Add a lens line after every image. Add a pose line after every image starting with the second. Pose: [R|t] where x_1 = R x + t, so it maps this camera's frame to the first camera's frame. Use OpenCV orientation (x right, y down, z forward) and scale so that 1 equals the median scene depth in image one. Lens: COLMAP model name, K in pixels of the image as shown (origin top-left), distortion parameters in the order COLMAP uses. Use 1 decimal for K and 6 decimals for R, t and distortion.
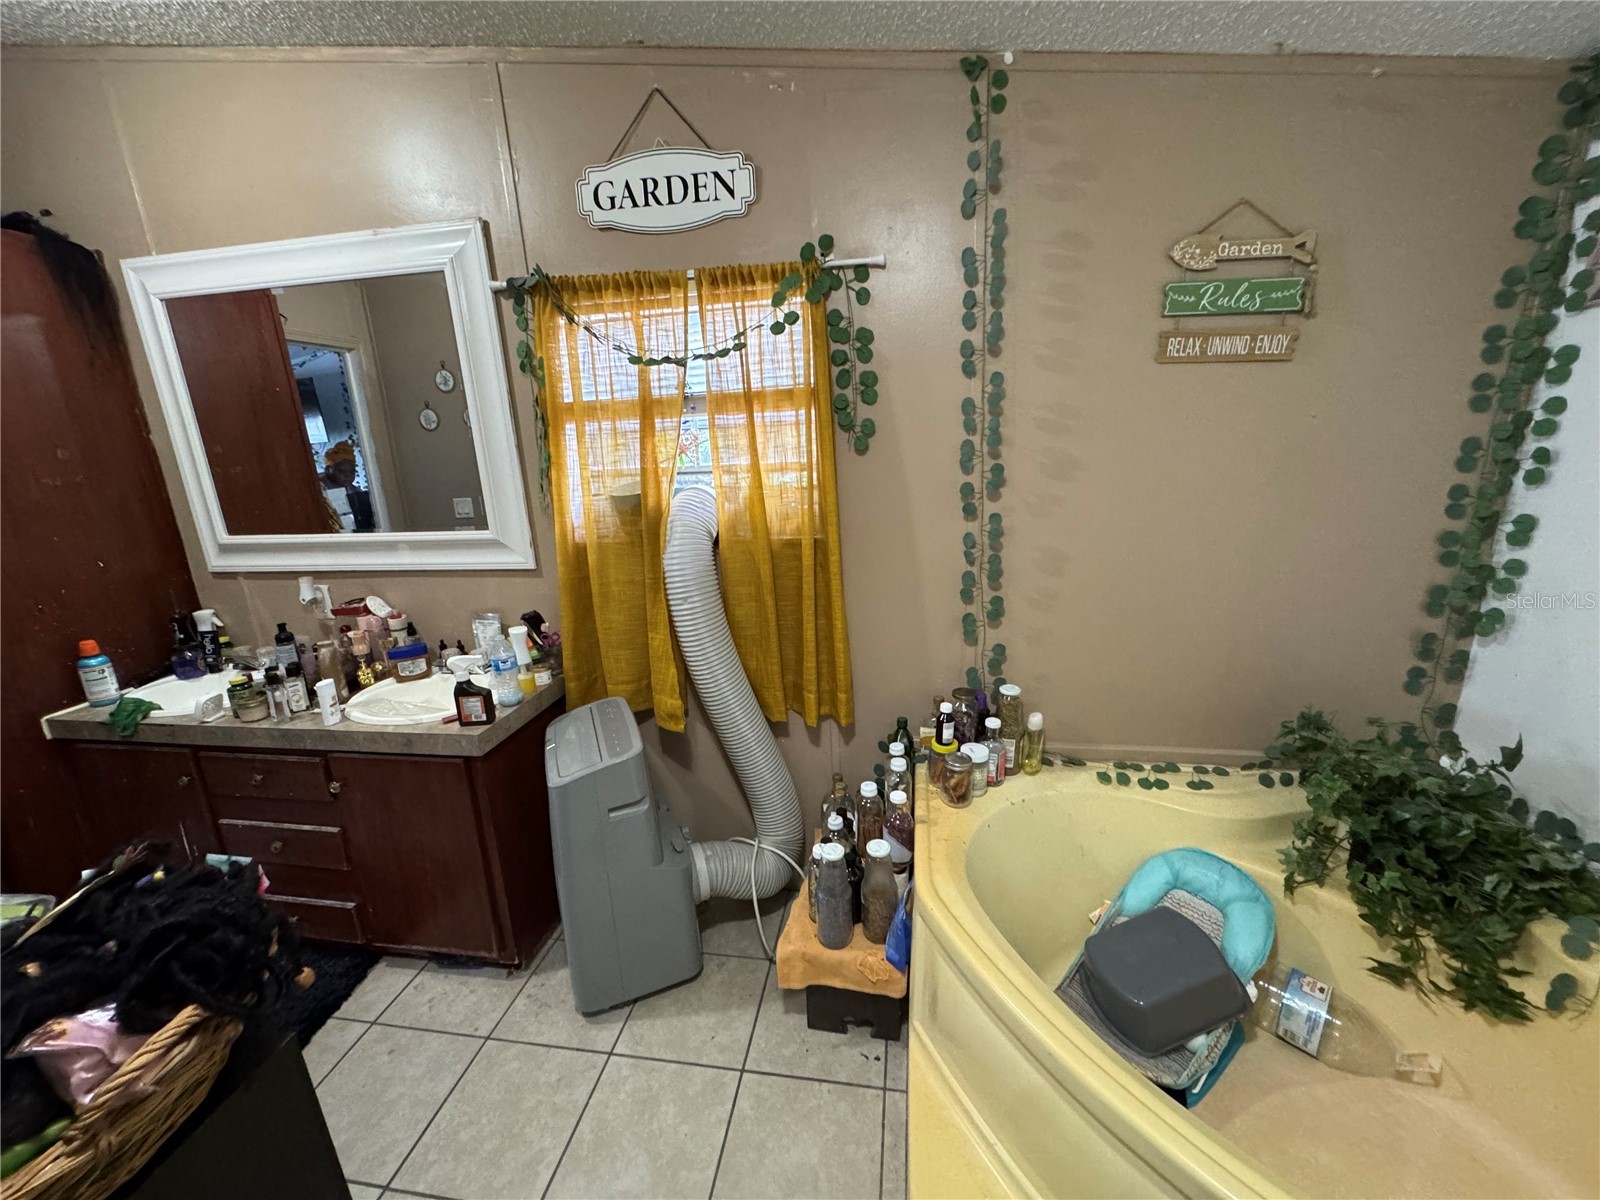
lens RADIAL K [[639.3, 0, 802.1], [0, 639.3, 605.1], [0, 0, 1]] dist [-0.005946, 0.000976]
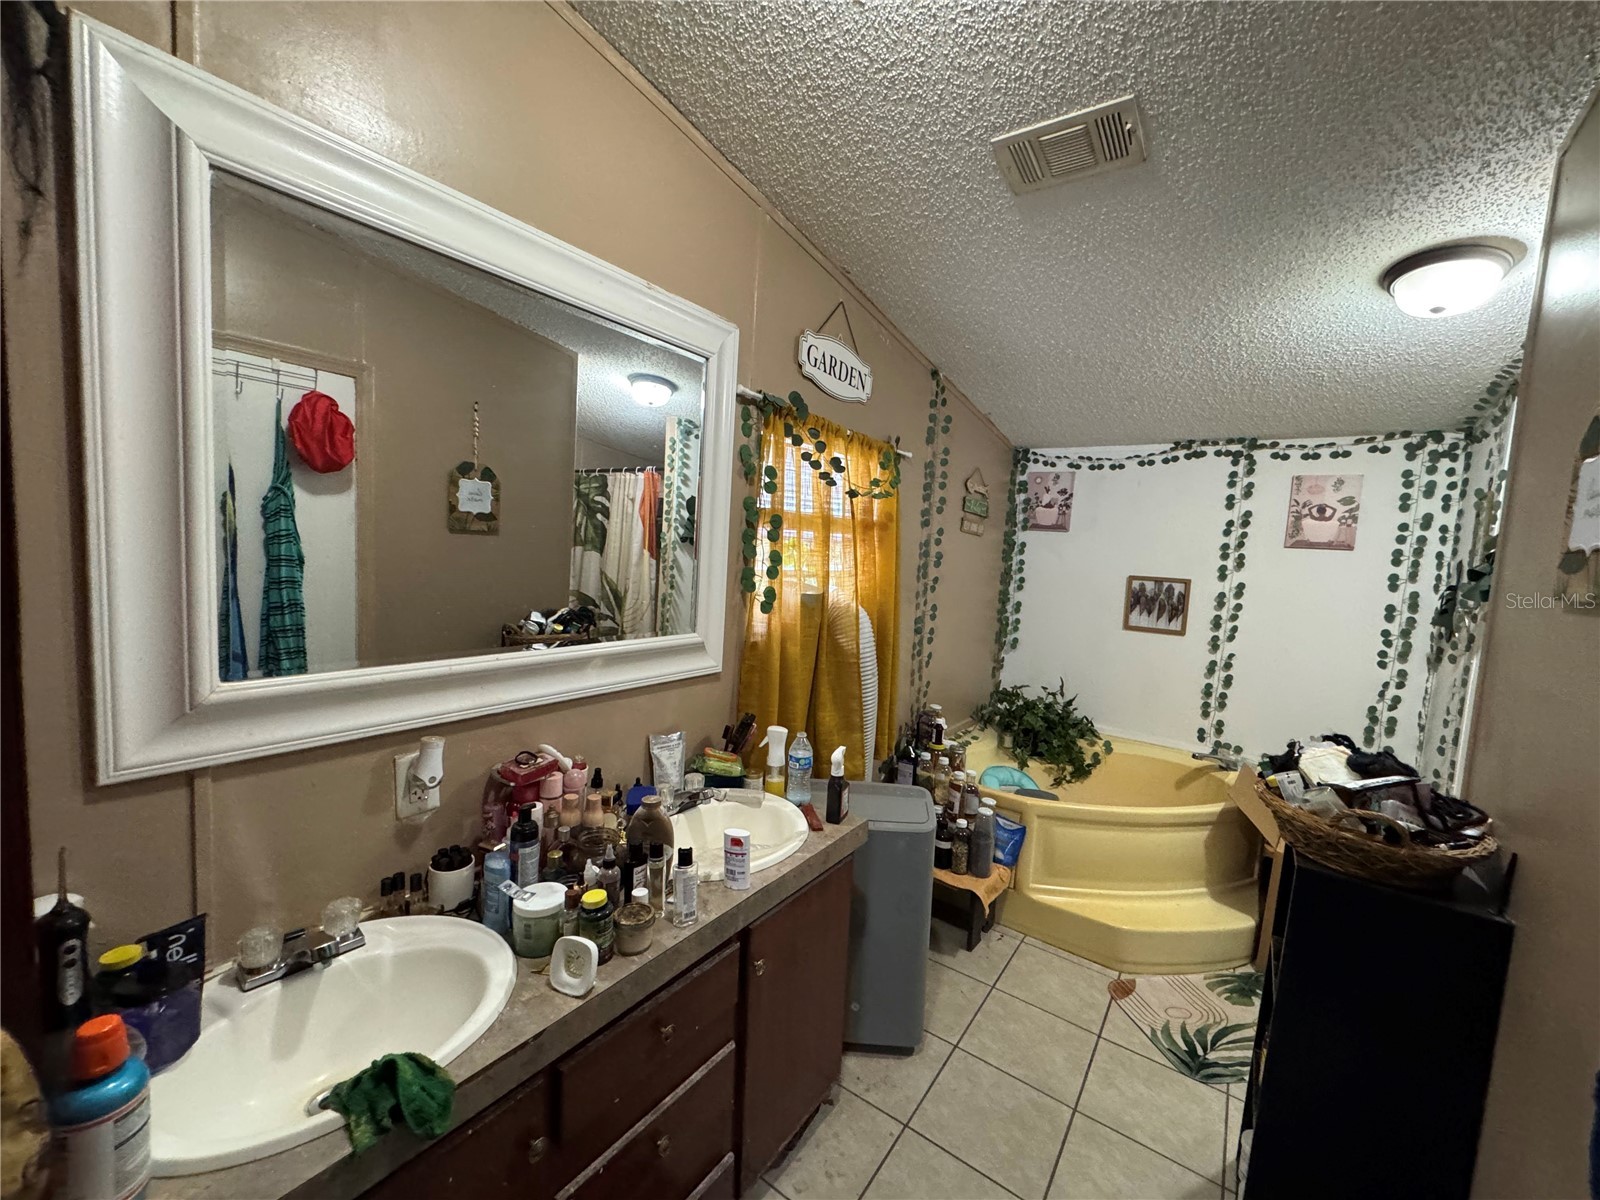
lens RADIAL K [[639.3, 0, 805.1], [0, 639.3, 600.1], [0, 0, 1]] dist [-0.005946, 0.000976]
pose [[0.431170, -0.006761, 0.902245, -1.445528], [0.153378, 0.985967, -0.065909, -0.094646], [-0.889139, 0.166803, 0.426156, 0.567320]]
